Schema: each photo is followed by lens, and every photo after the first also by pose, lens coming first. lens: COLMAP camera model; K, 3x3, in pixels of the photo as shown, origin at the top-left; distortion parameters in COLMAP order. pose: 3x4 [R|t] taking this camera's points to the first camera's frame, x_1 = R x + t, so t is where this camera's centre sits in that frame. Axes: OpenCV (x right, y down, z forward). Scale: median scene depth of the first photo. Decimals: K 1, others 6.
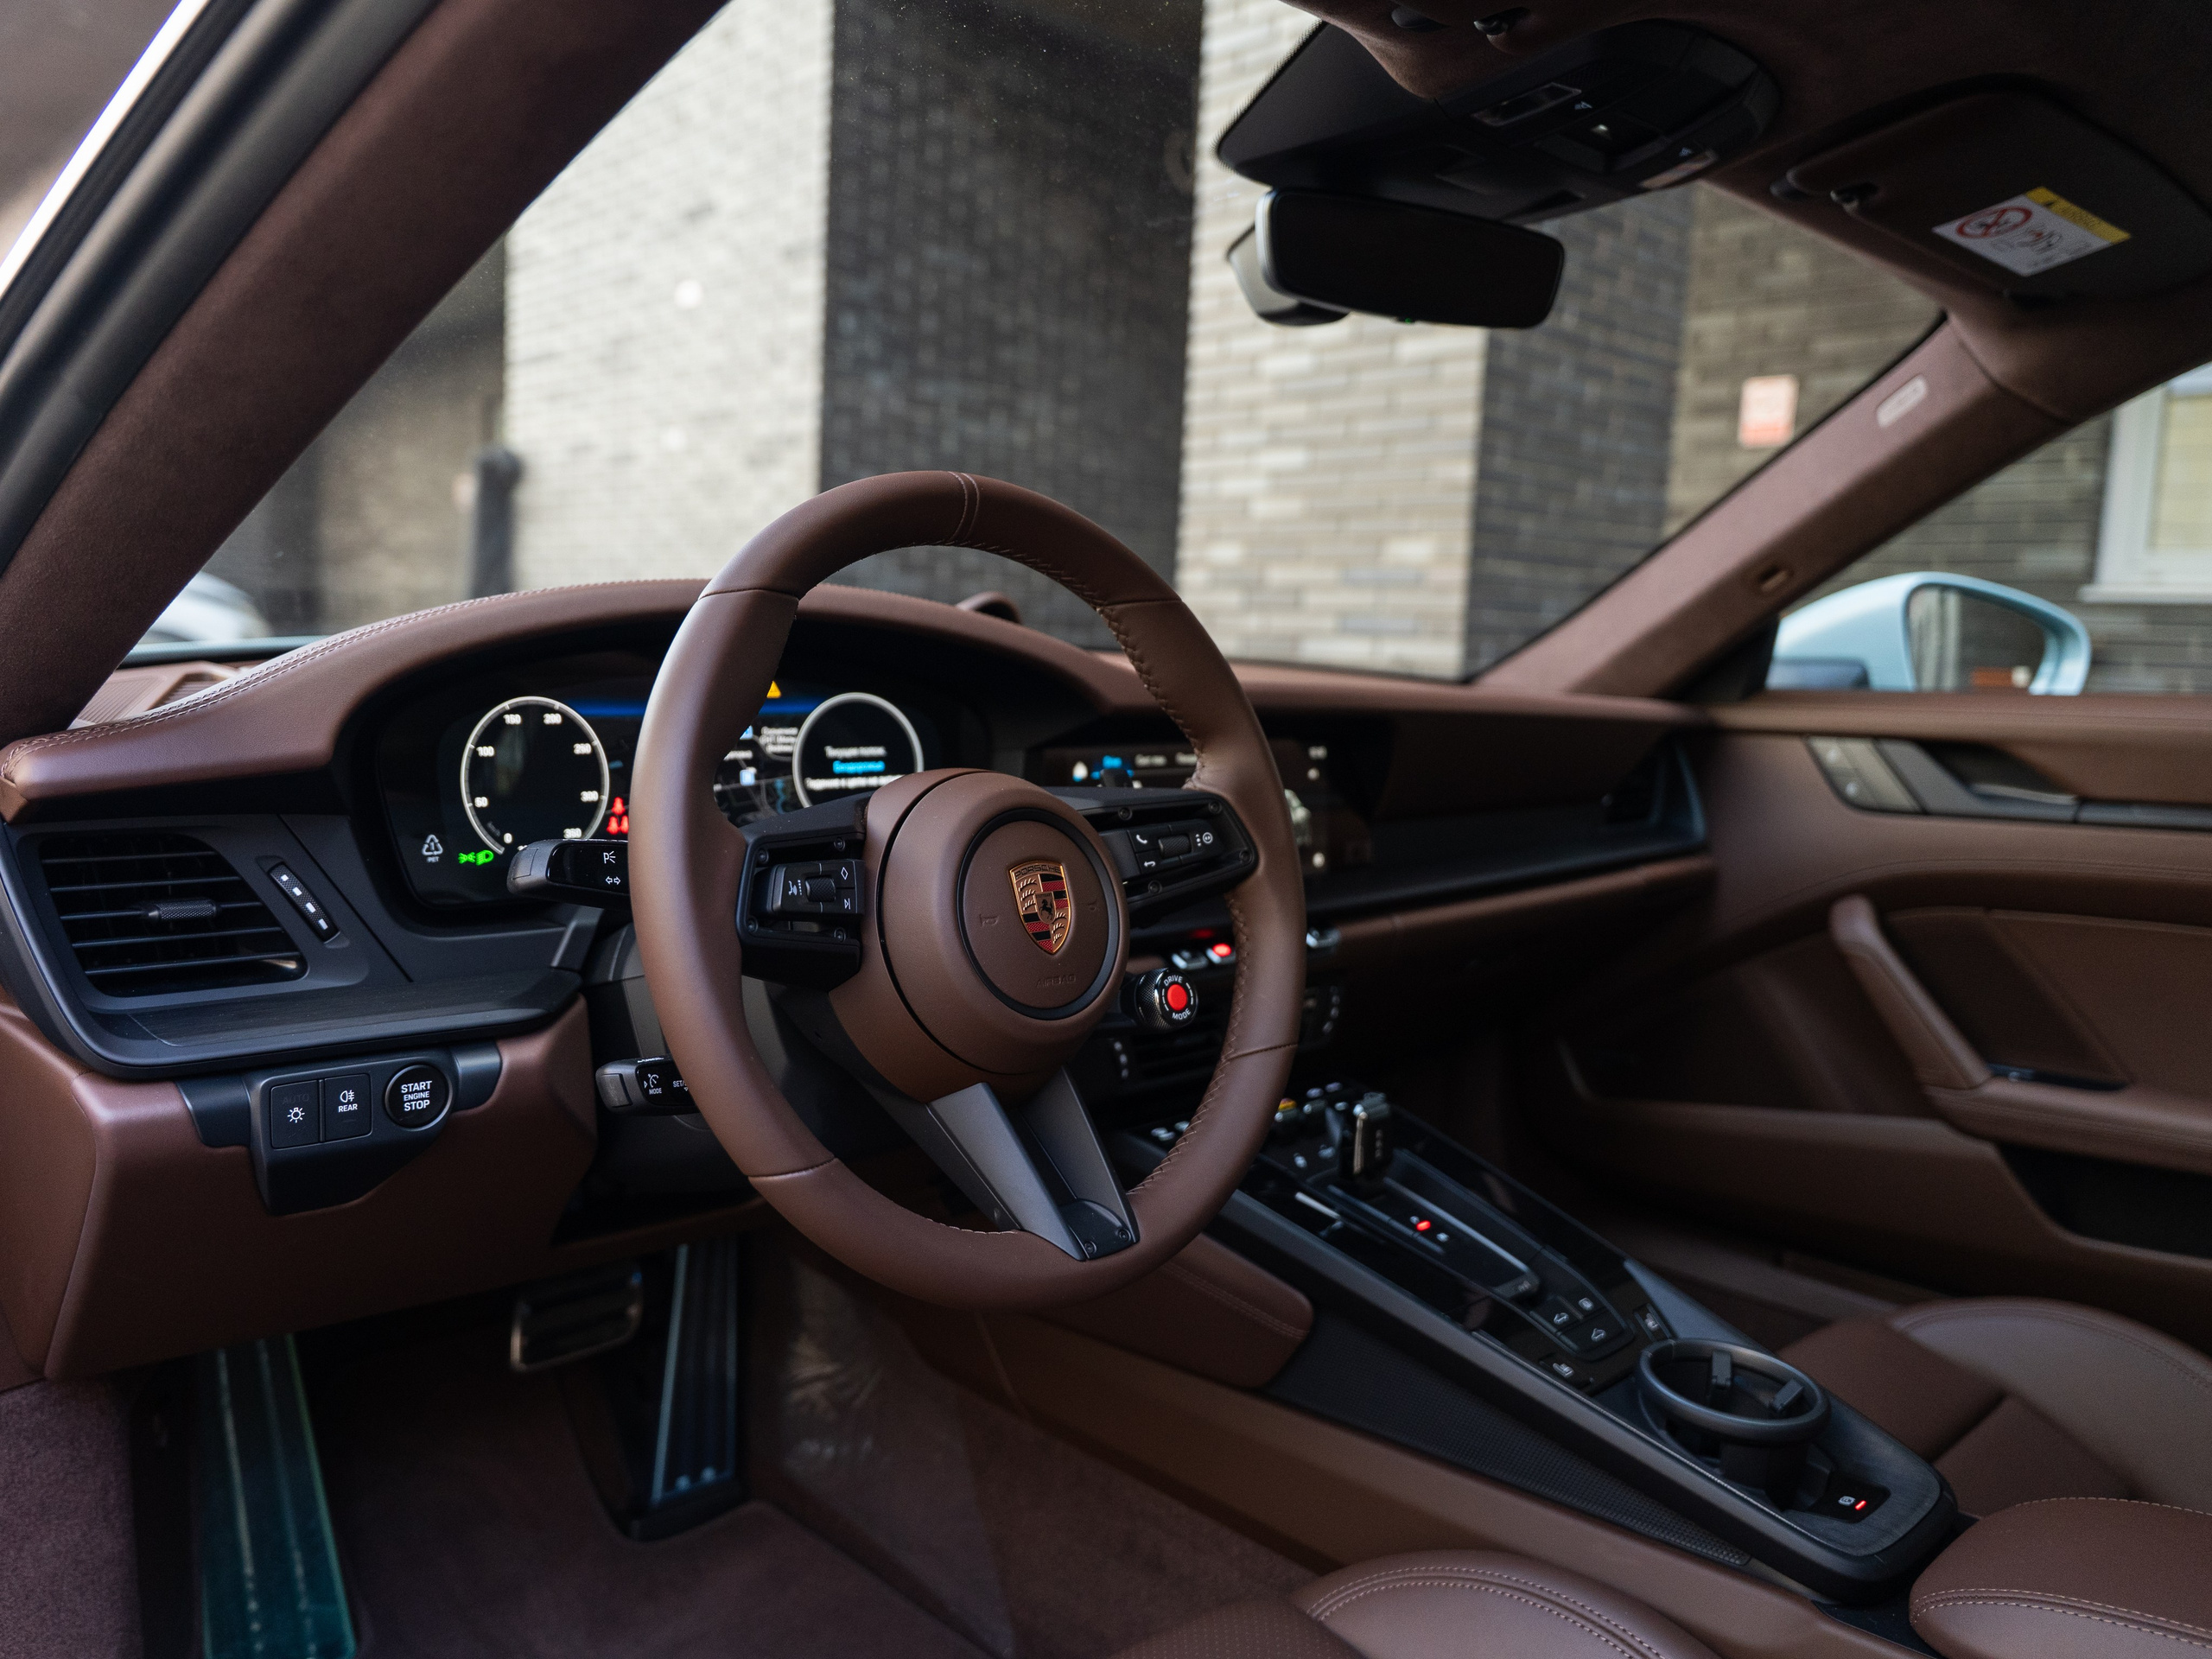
lens RADIAL K [[1674.9, 0, 1102.3], [0, 1674.9, 797.6], [0, 0, 1]] dist [0.022607, 0.000359]
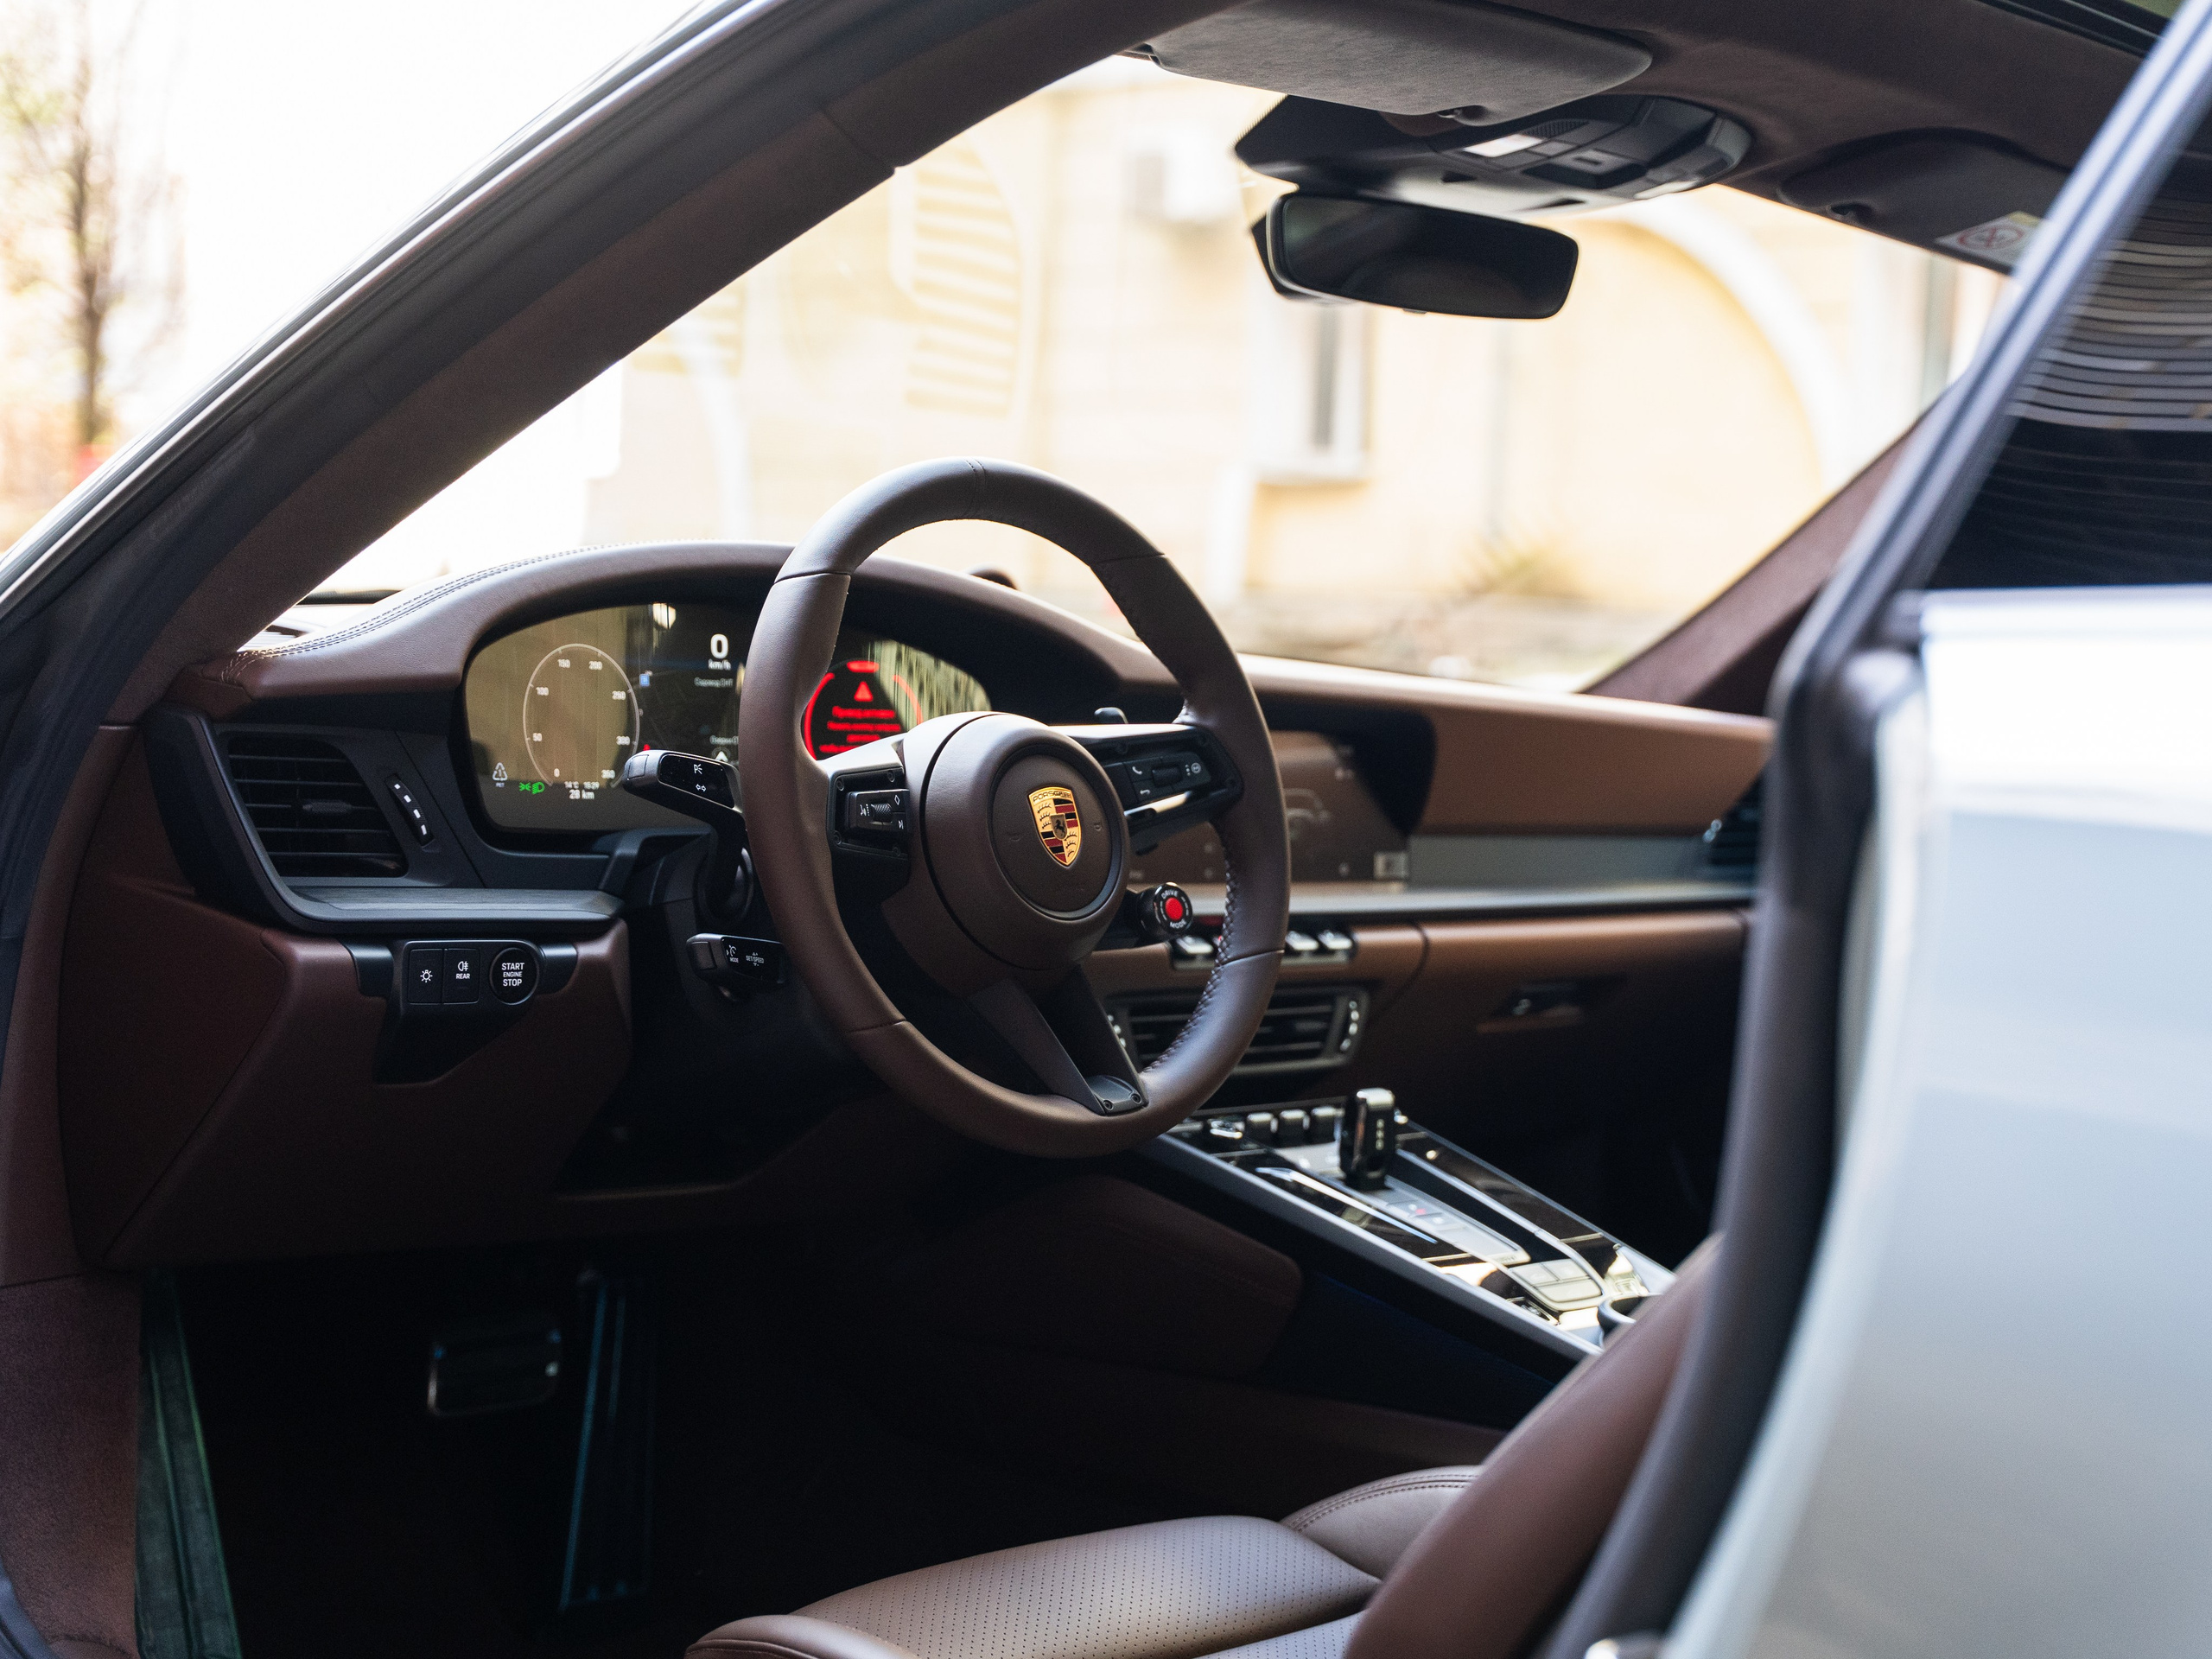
lens RADIAL K [[3360.6, 0, 1133.4], [0, 3360.6, 830.8], [0, 0, 1]] dist [0.012360, 0.033781]
pose [[0.999472, 0.031542, 0.007758, 0.000212], [-0.031135, 0.998365, -0.047943, 0.156794], [-0.009257, 0.047676, 0.998820, -1.182677]]
